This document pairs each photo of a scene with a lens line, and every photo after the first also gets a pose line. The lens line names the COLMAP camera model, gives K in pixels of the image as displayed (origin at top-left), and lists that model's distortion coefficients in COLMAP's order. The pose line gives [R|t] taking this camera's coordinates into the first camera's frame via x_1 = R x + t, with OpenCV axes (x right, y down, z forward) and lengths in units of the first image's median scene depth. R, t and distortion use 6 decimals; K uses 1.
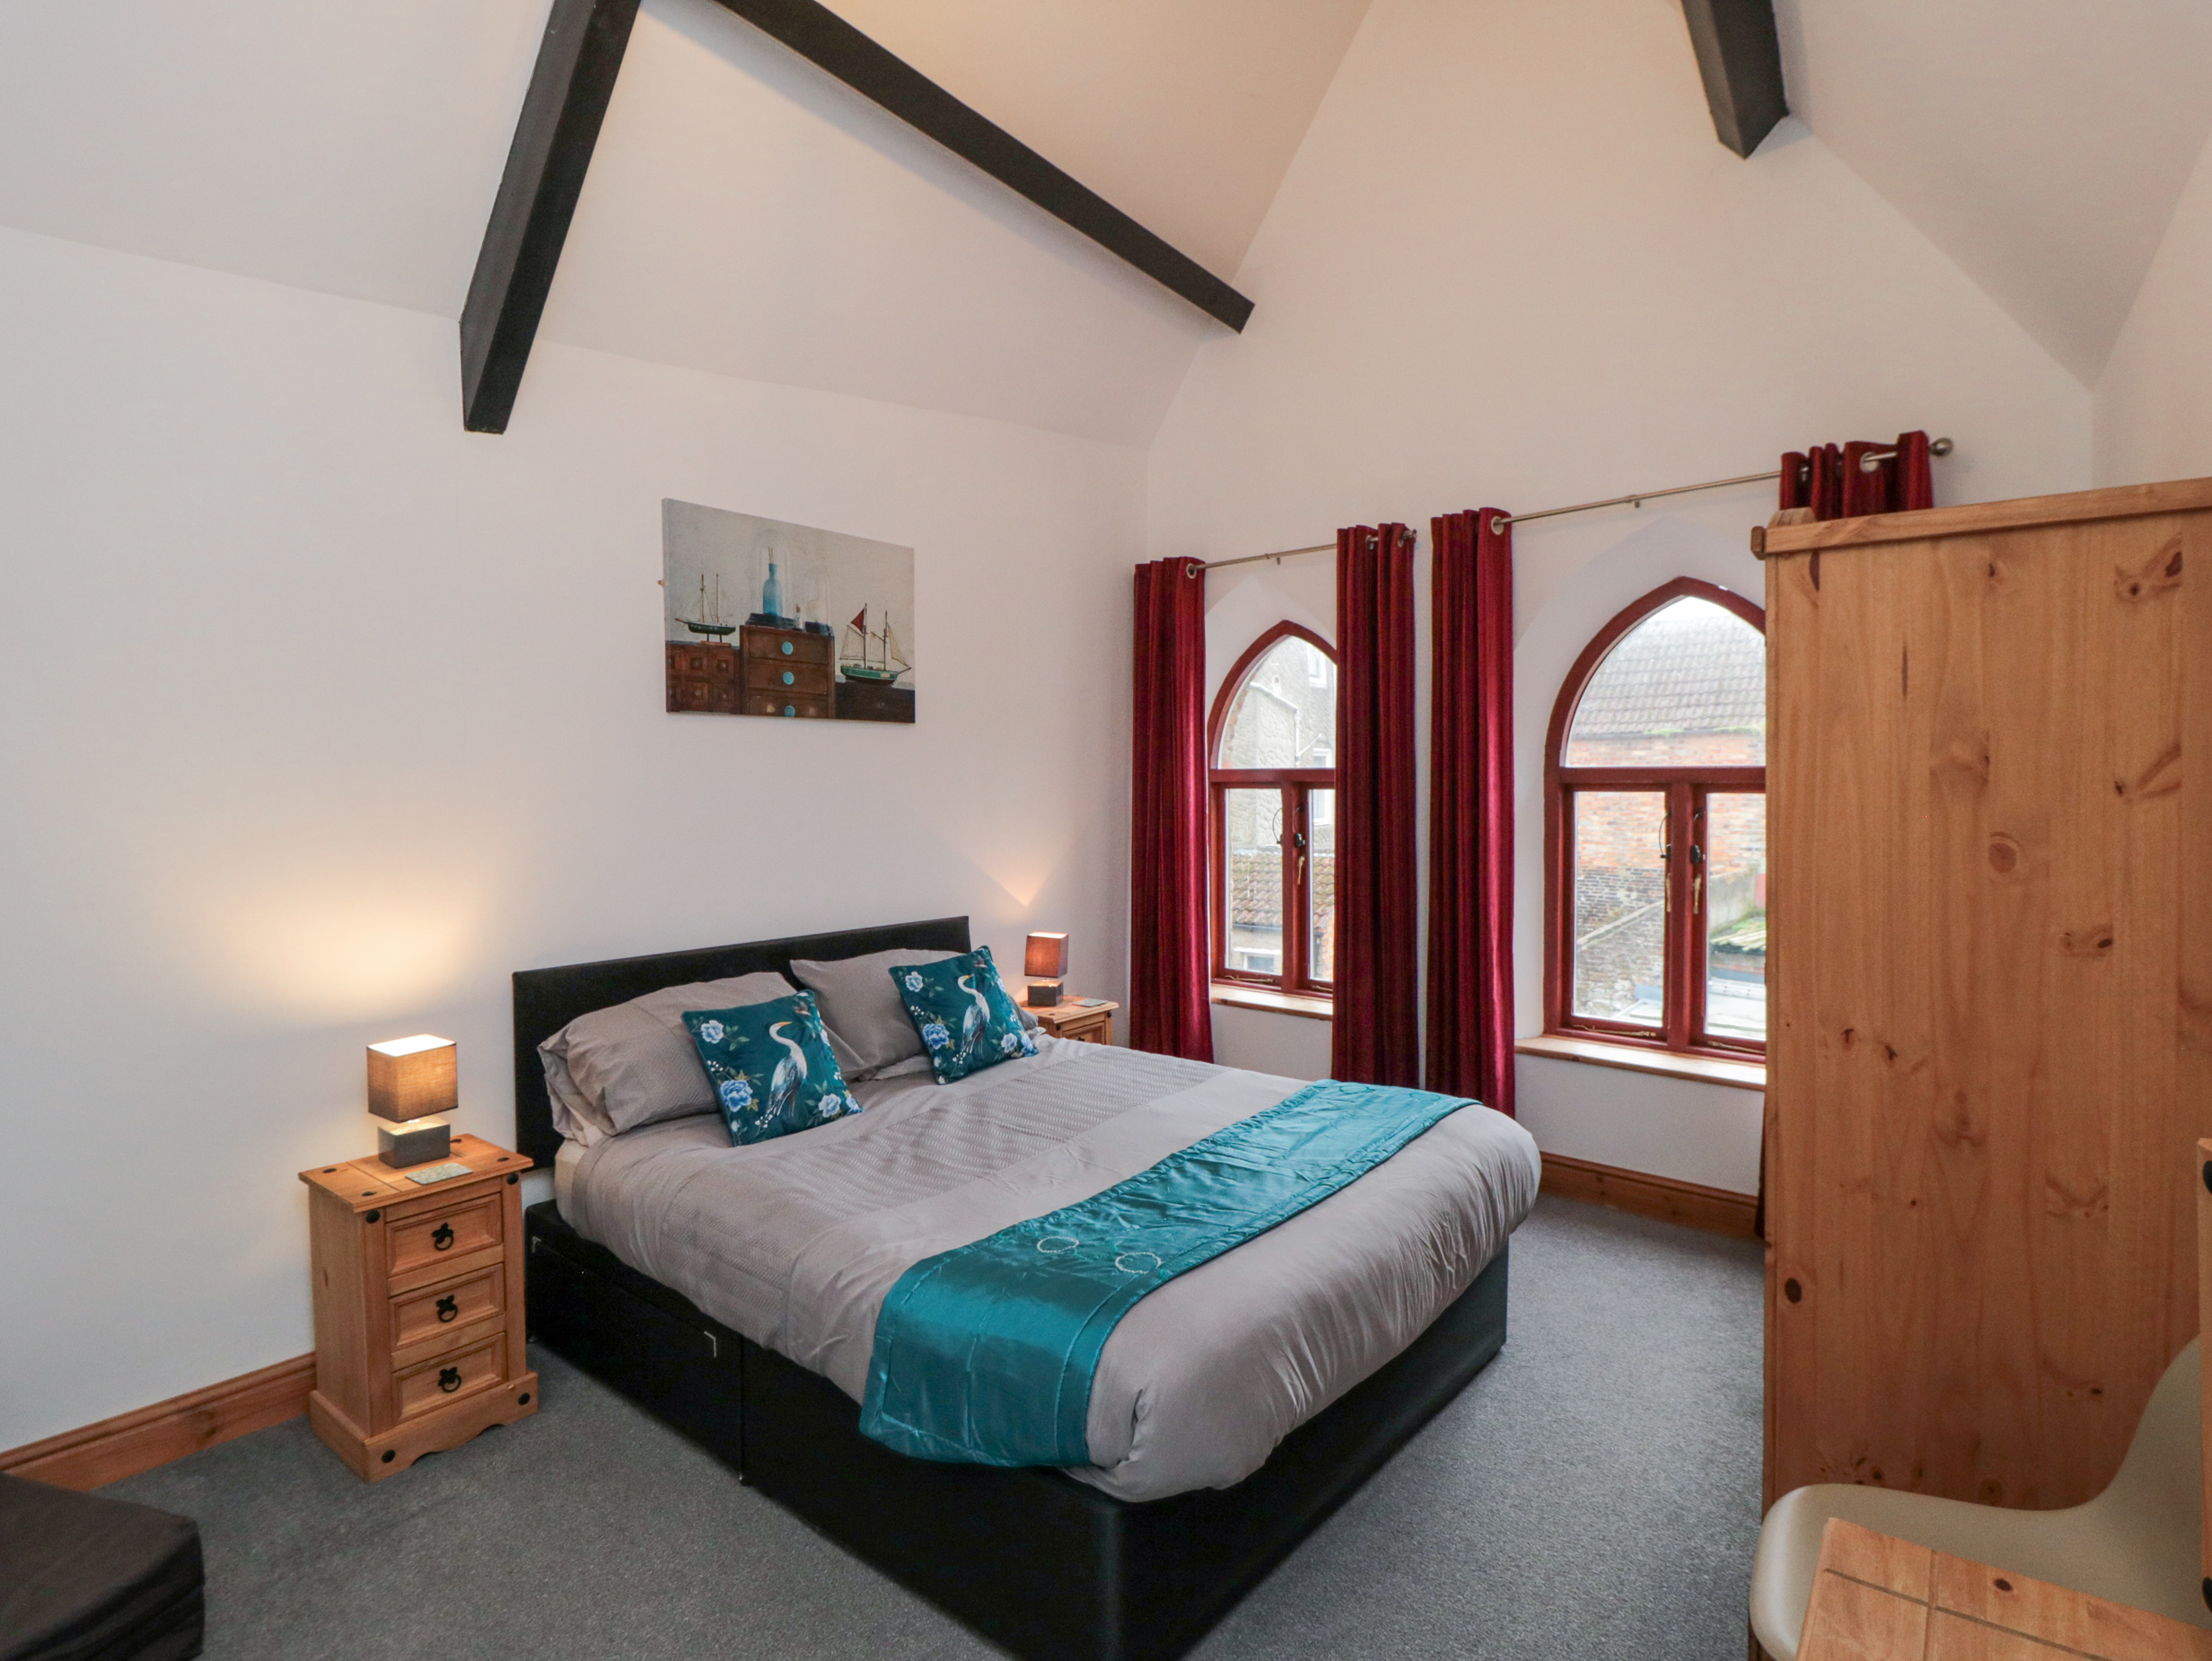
lens RADIAL K [[1152.1, 0, 1130.9], [0, 1152.1, 820.9], [0, 0, 1]] dist [0.013277, -0.017902]
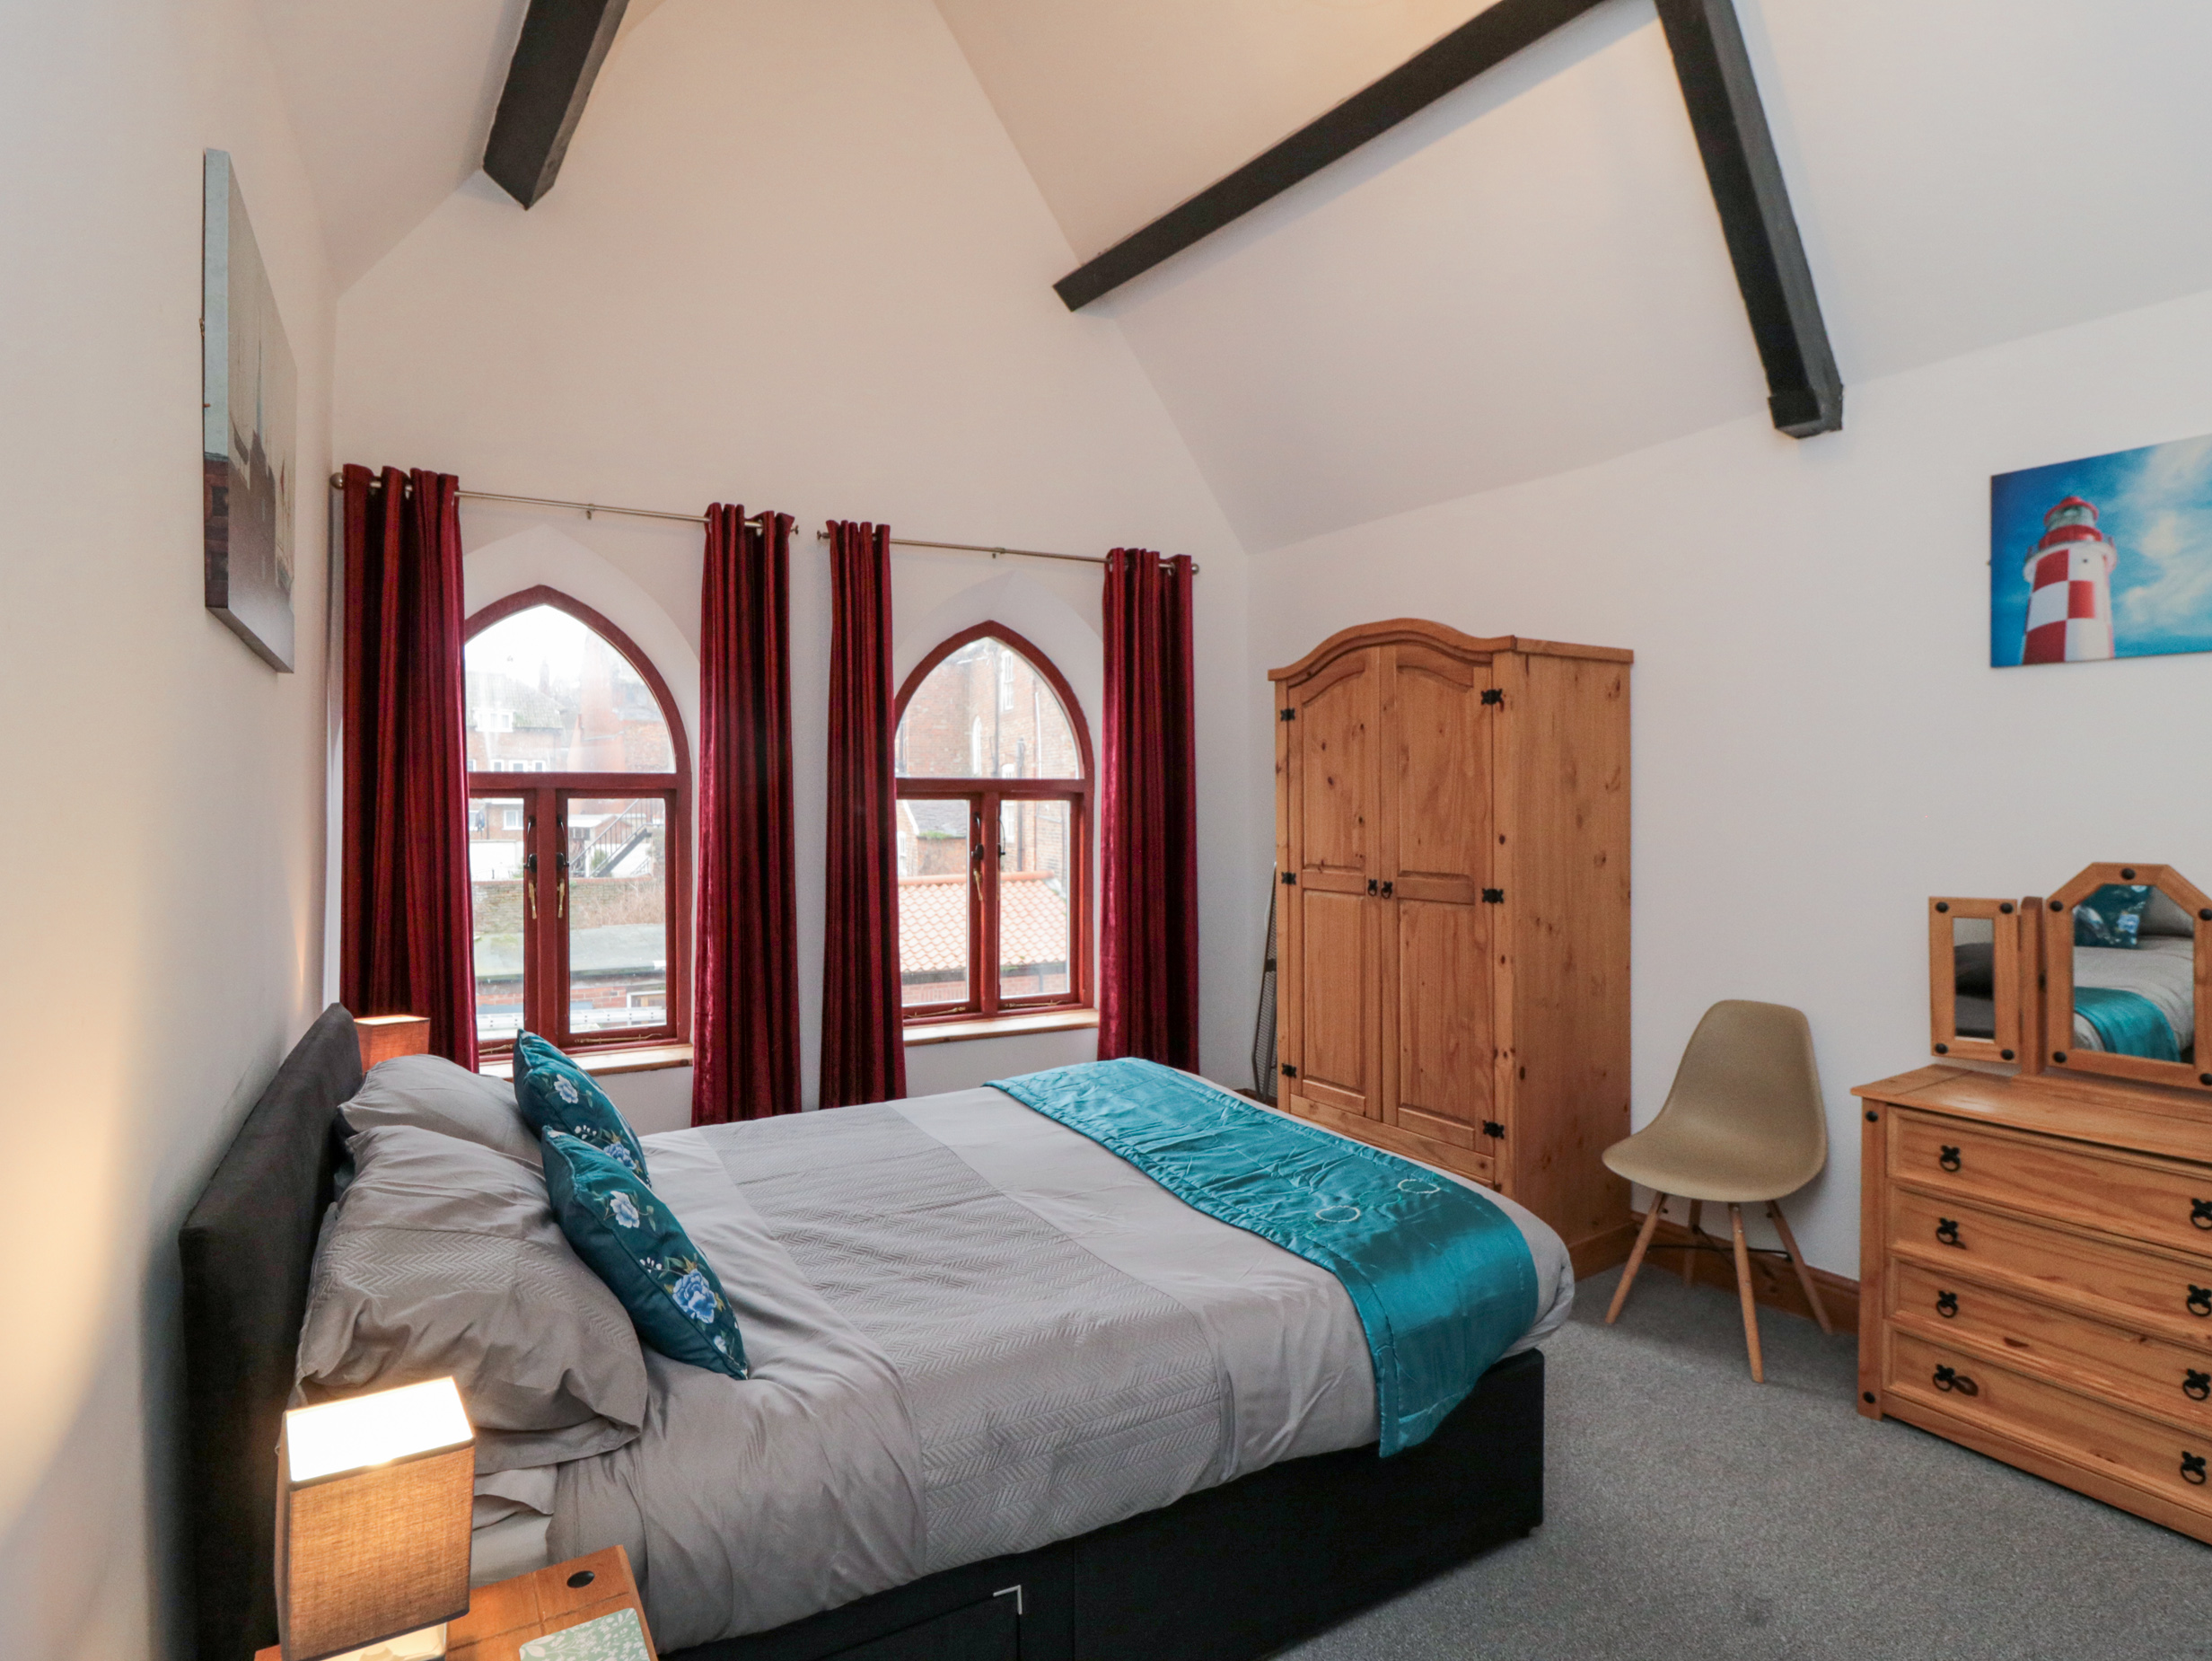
lens RADIAL K [[1199.4, 0, 1095.6], [0, 1199.4, 815.8], [0, 0, 1]] dist [0.000154, -0.018636]
pose [[0.358441, -0.008774, 0.933511, -0.654825], [0.035246, 0.999370, -0.004140, 0.000977], [-0.932887, 0.034387, 0.358524, 0.454465]]
